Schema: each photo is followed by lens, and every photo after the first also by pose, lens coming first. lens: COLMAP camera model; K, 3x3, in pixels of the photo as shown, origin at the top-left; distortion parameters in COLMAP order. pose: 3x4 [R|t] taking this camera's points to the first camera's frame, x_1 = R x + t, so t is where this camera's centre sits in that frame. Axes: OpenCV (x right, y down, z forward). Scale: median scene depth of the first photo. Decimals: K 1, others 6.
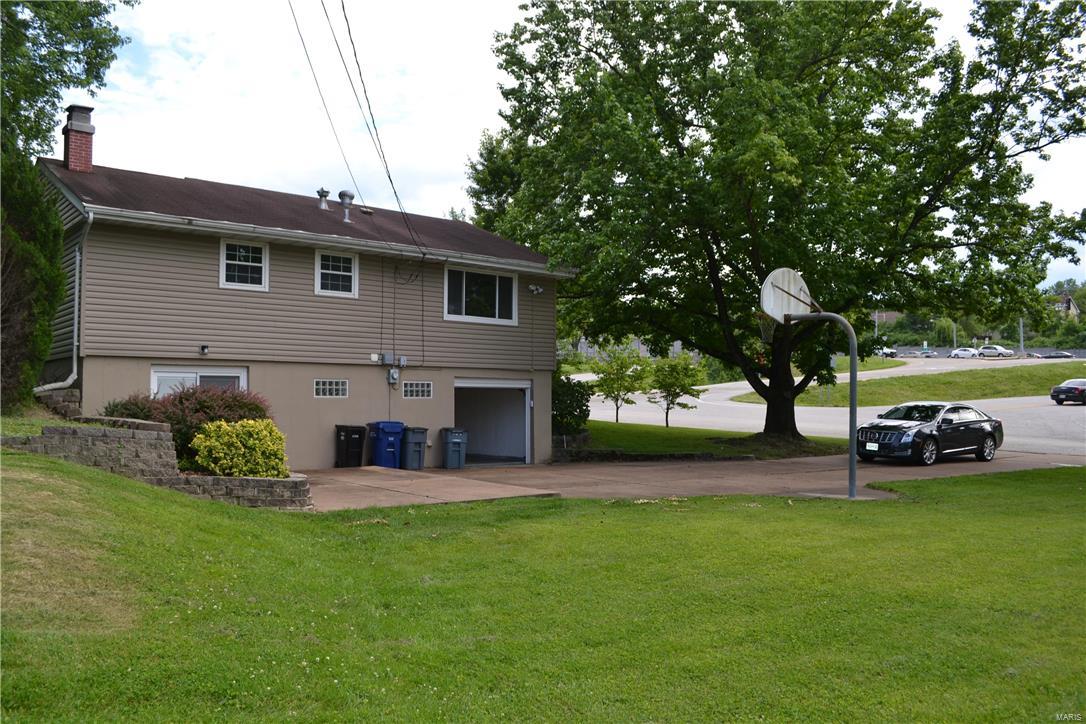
lens RADIAL K [[872.2, 0, 525.8], [0, 872.2, 382.1], [0, 0, 1]] dist [-0.064489, -0.000578]
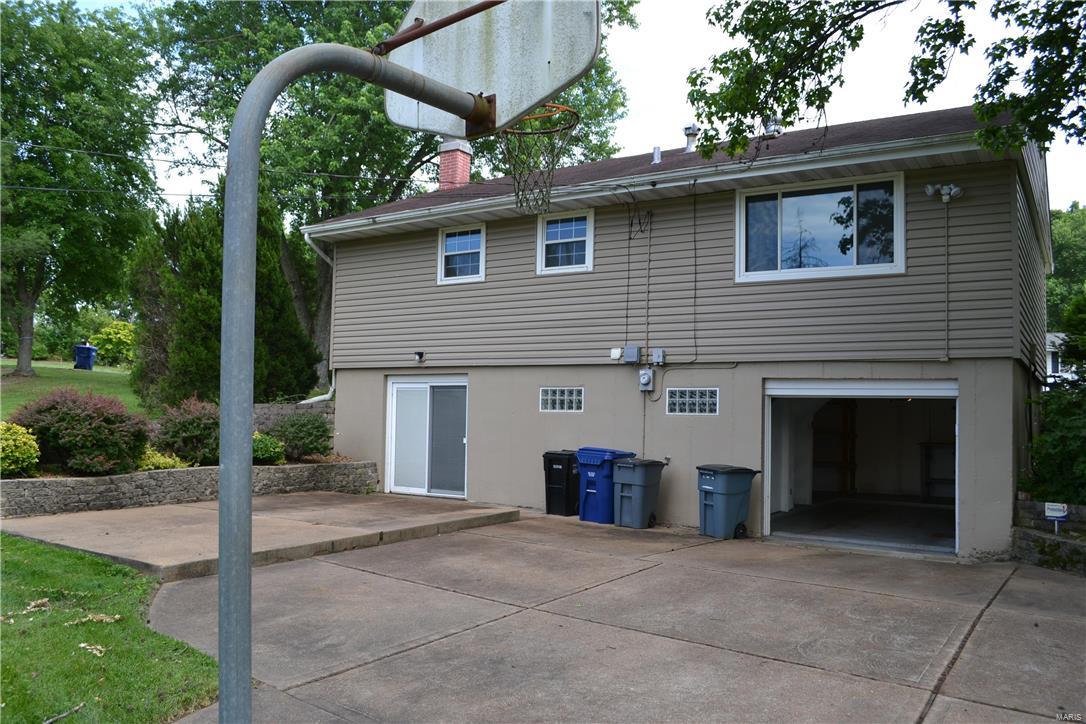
lens RADIAL K [[872.2, 0, 525.8], [0, 872.2, 382.1], [0, 0, 1]] dist [-0.064489, -0.000578]
pose [[0.283489, -0.033219, -0.958400, 0.462736], [0.001395, 0.999413, -0.034228, 0.017313], [0.958975, 0.008367, 0.283369, 0.753333]]
